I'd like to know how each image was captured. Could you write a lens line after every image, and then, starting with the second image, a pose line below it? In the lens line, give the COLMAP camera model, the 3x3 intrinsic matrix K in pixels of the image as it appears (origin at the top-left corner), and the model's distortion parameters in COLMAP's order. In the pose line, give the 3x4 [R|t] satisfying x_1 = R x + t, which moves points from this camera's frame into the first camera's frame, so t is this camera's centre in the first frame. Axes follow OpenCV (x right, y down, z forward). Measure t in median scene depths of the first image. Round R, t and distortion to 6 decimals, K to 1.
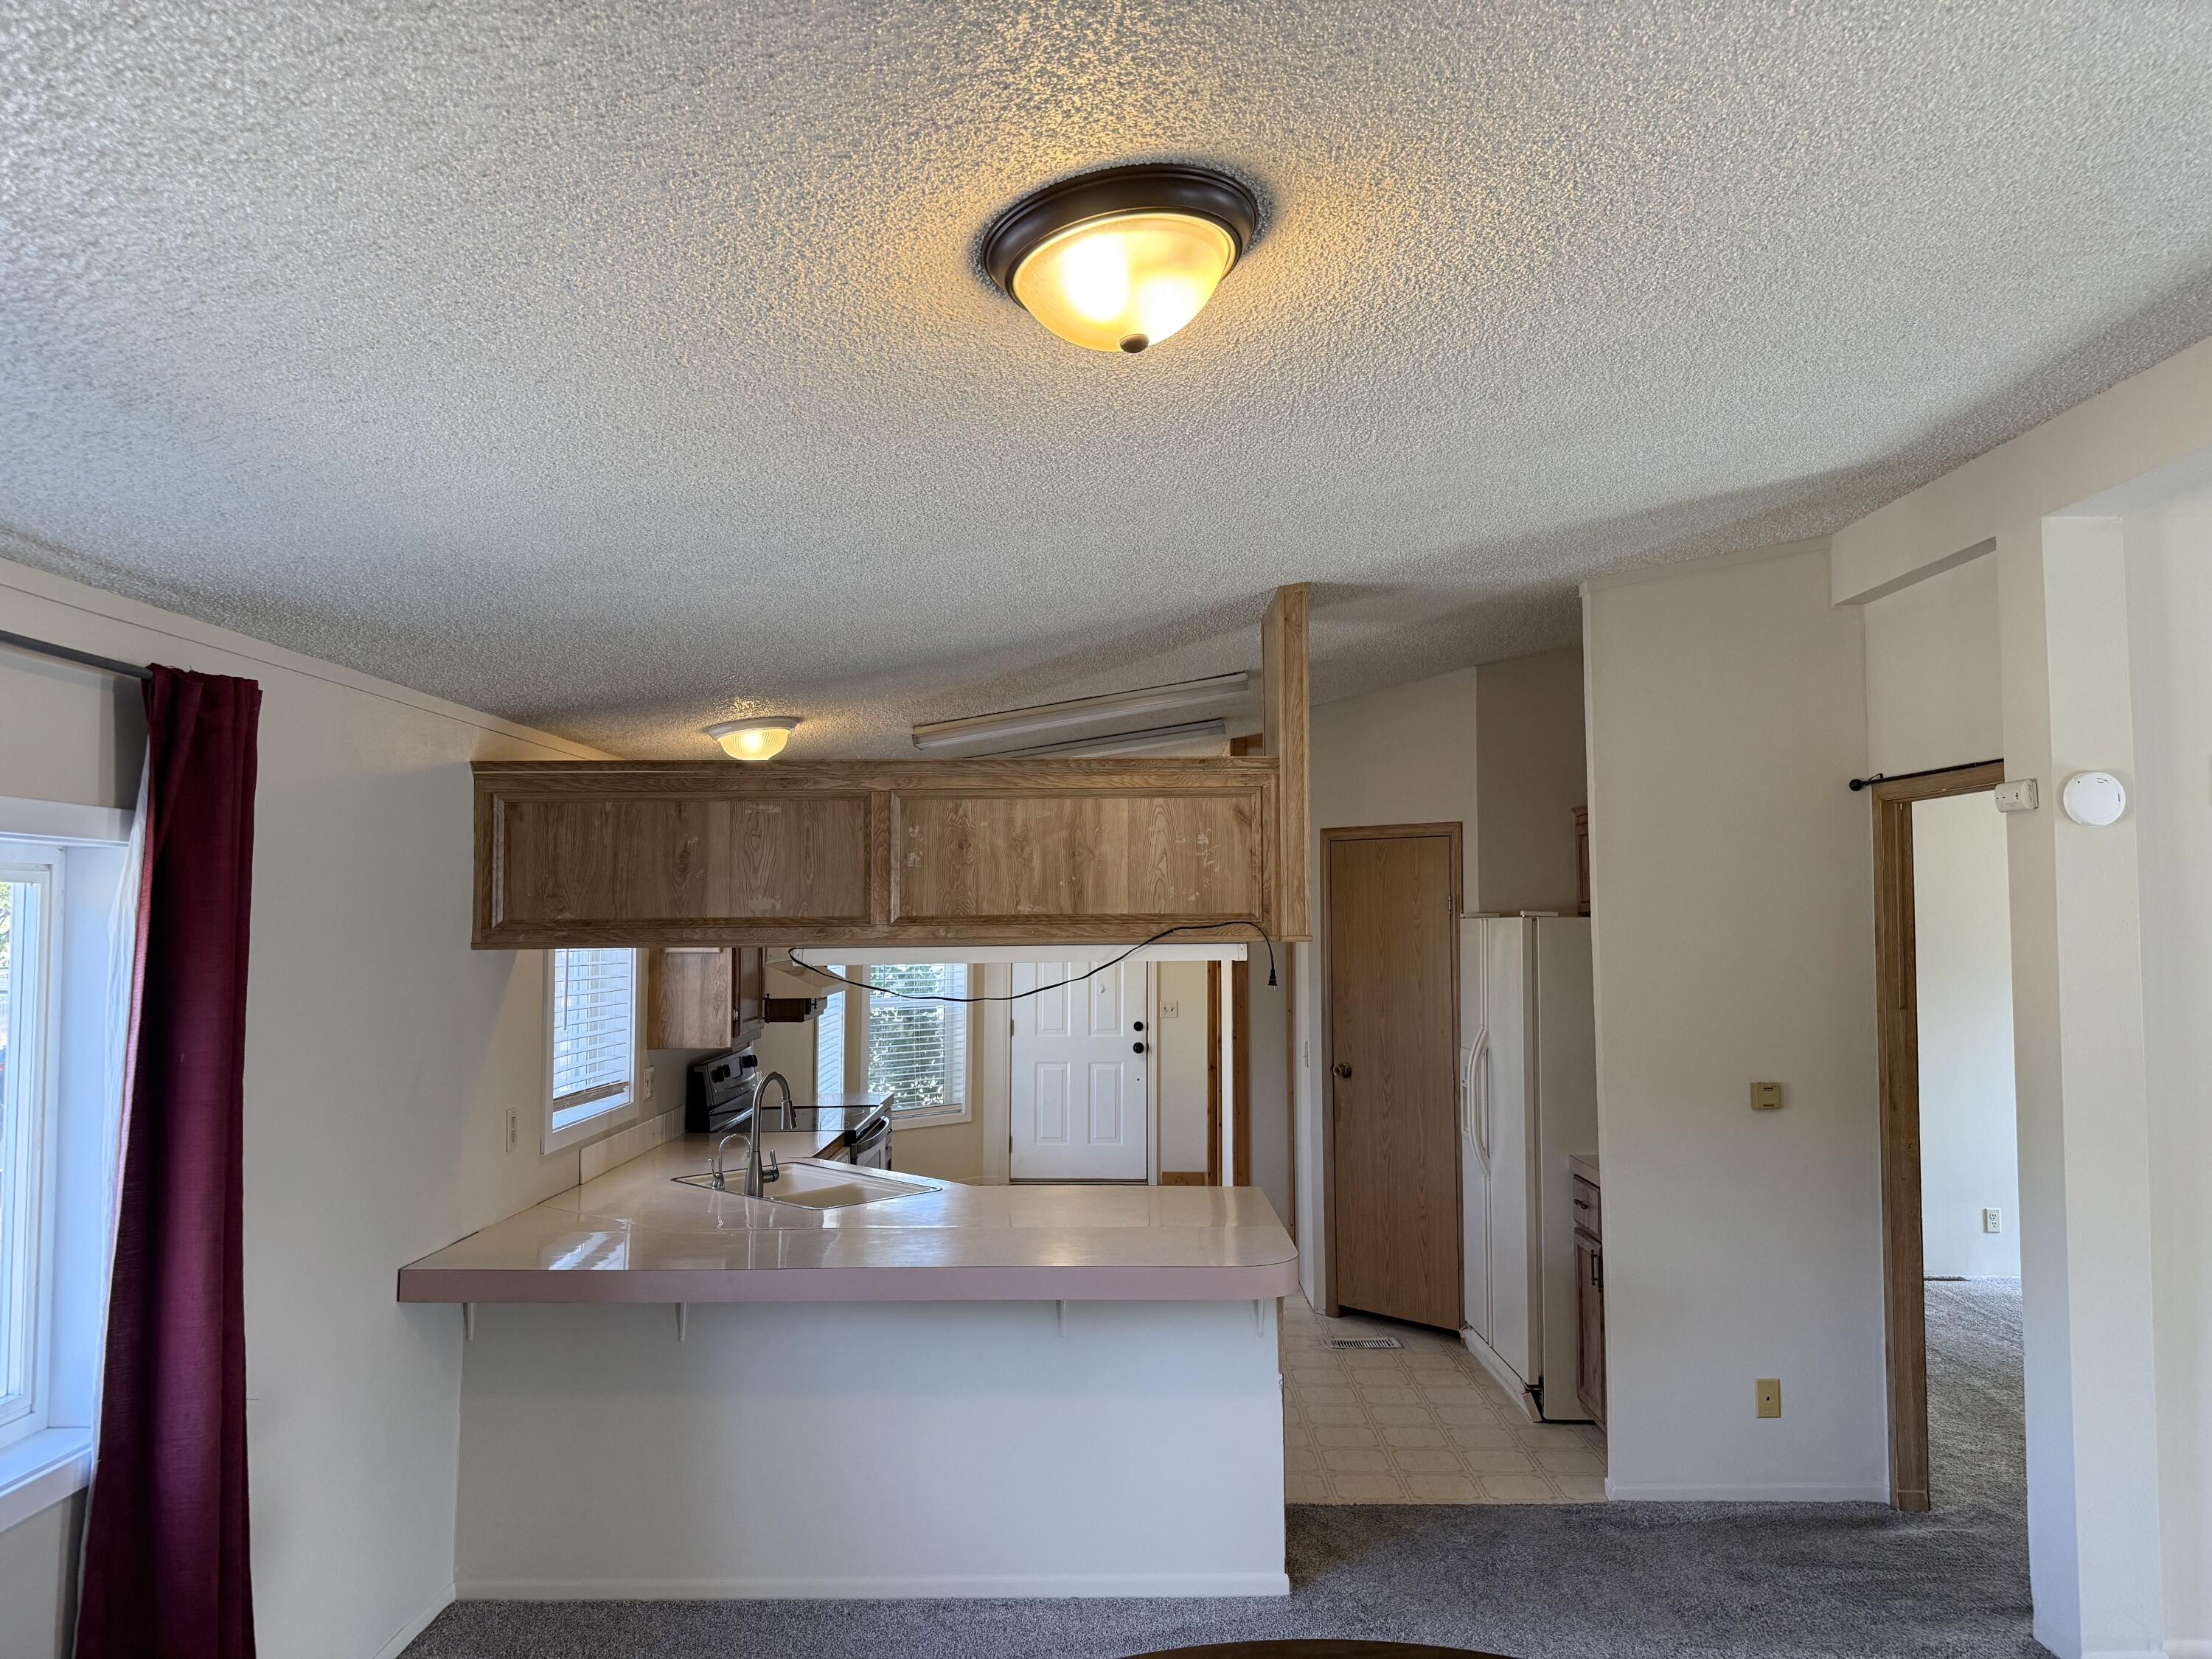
lens RADIAL K [[1538.8, 0, 1113.2], [0, 1538.8, 813.9], [0, 0, 1]] dist [0.051432, -0.060771]
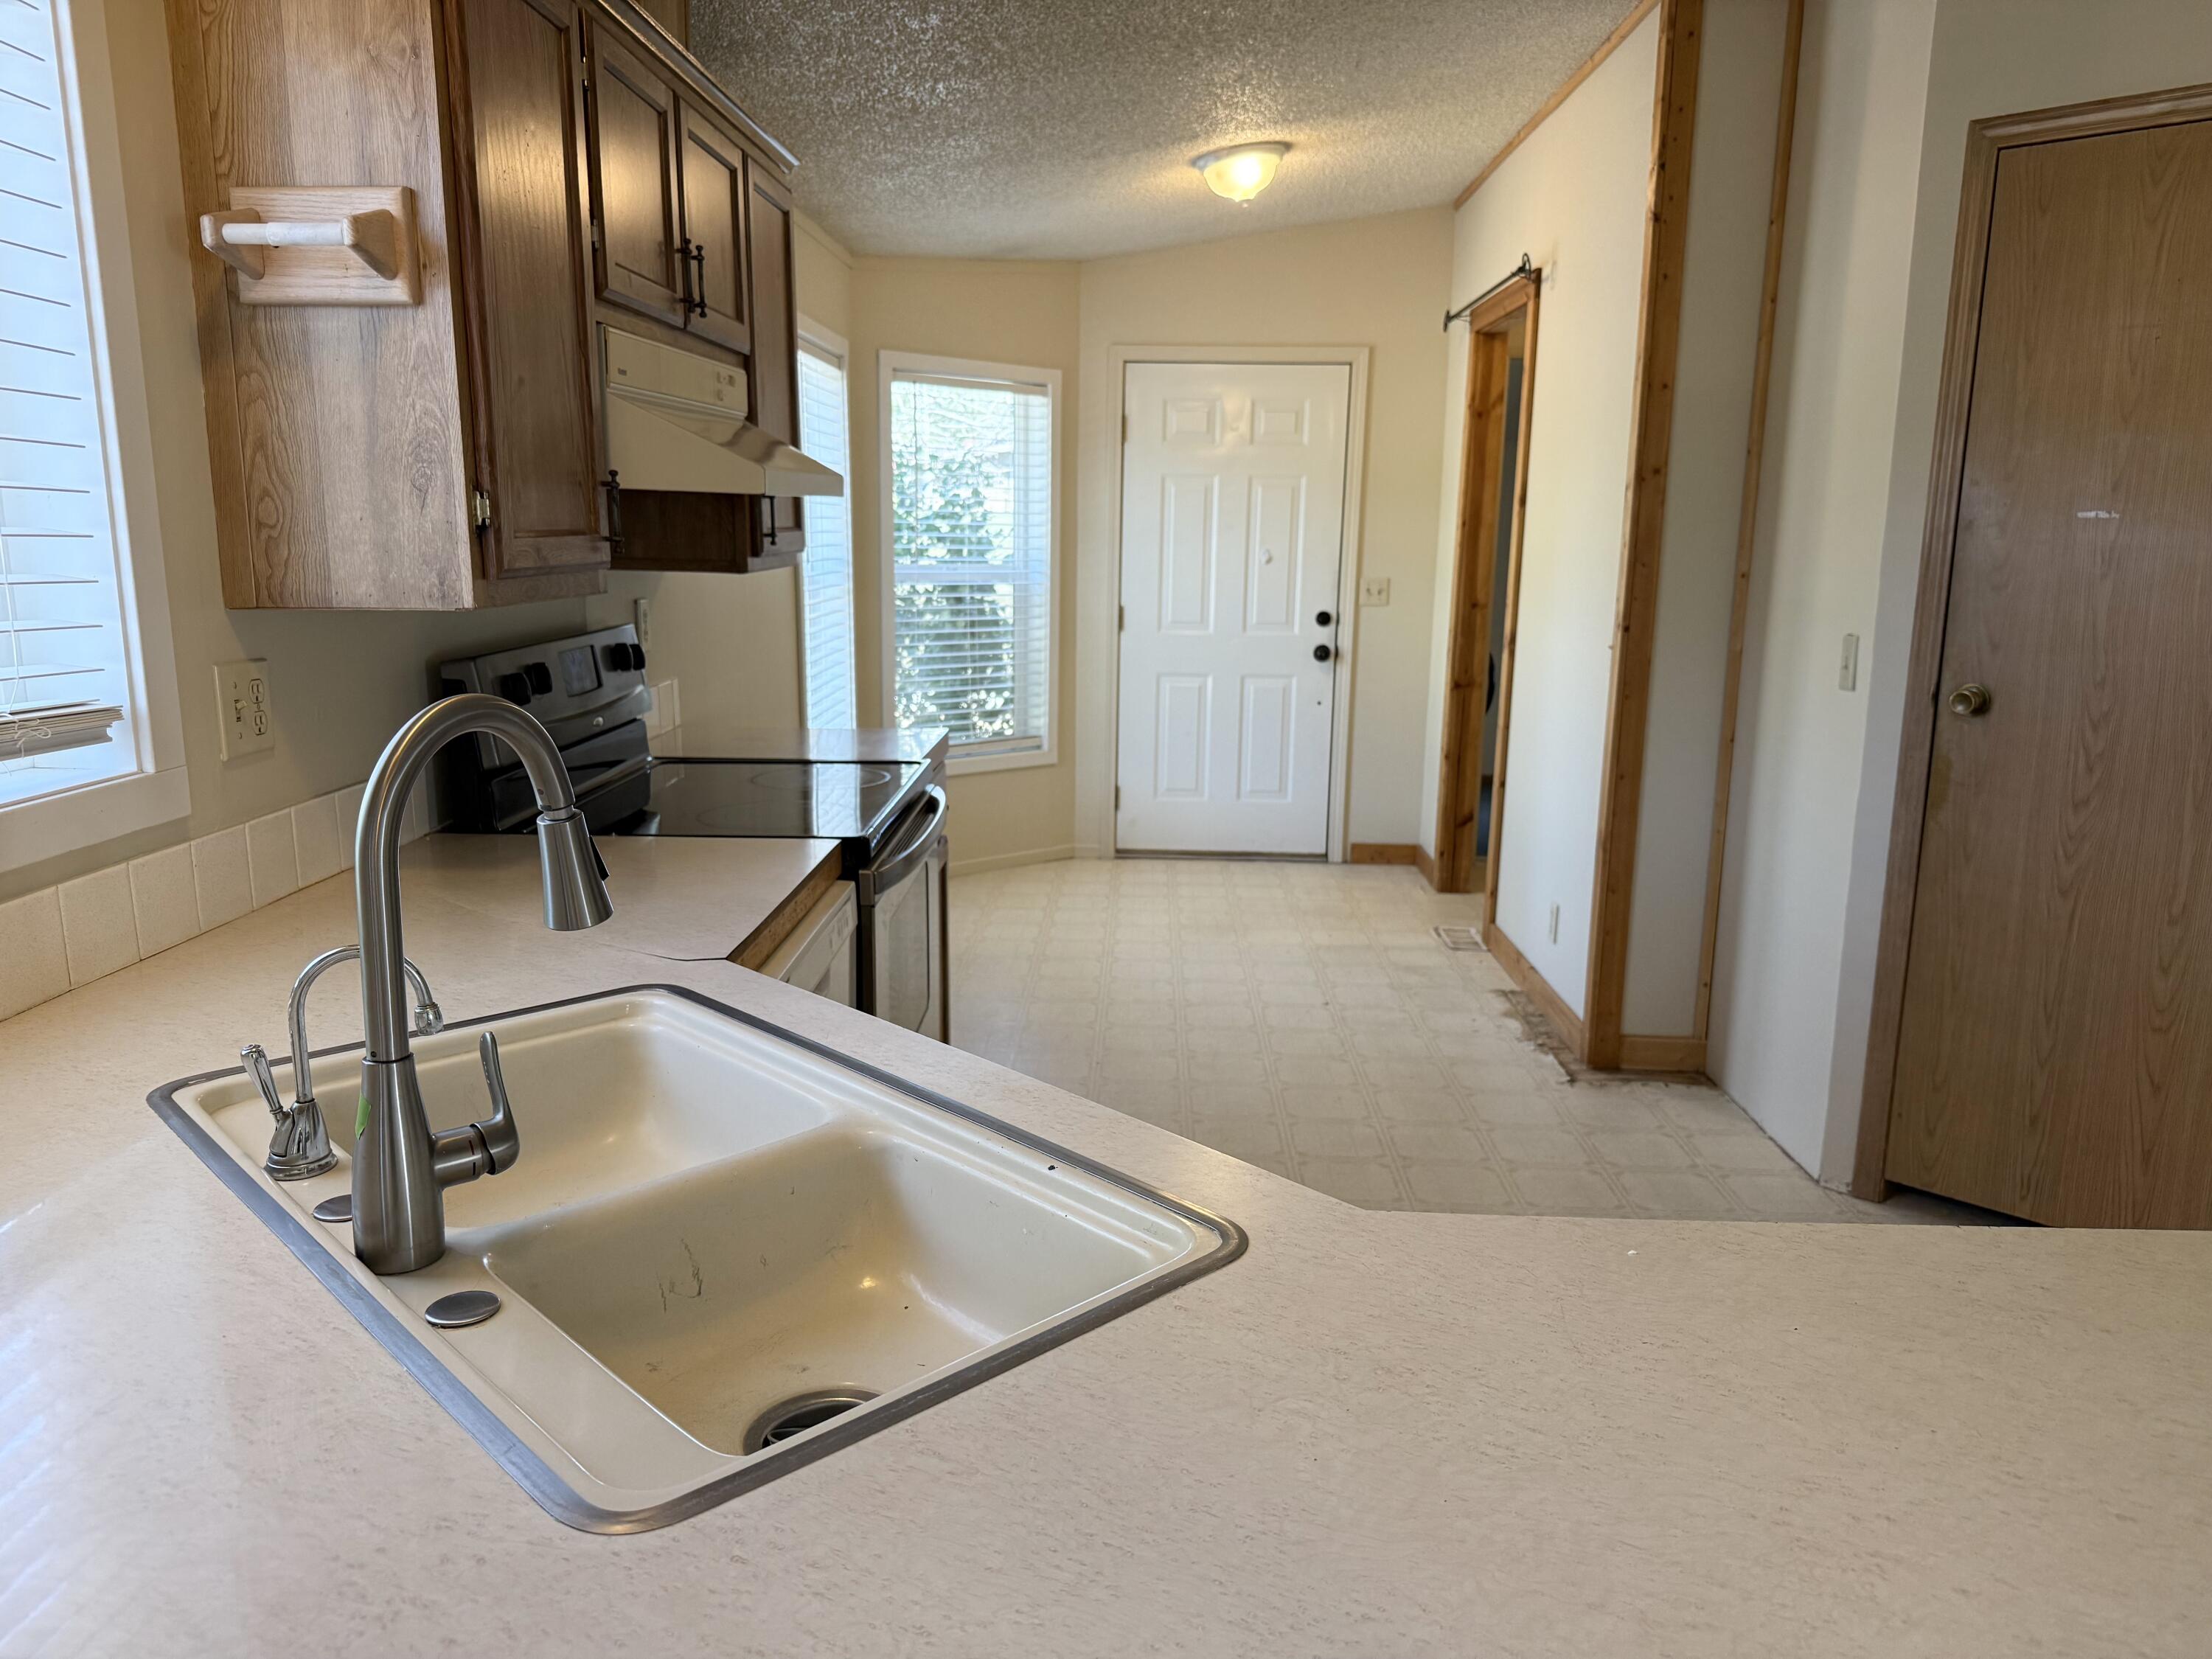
lens RADIAL K [[1538.8, 0, 1110.9], [0, 1538.8, 839.2], [0, 0, 1]] dist [0.051432, -0.060771]
pose [[0.999759, 0.016934, -0.013985, -0.060683], [-0.012665, 0.964761, 0.262824, 0.062193], [0.017943, -0.262584, 0.964742, 0.379271]]
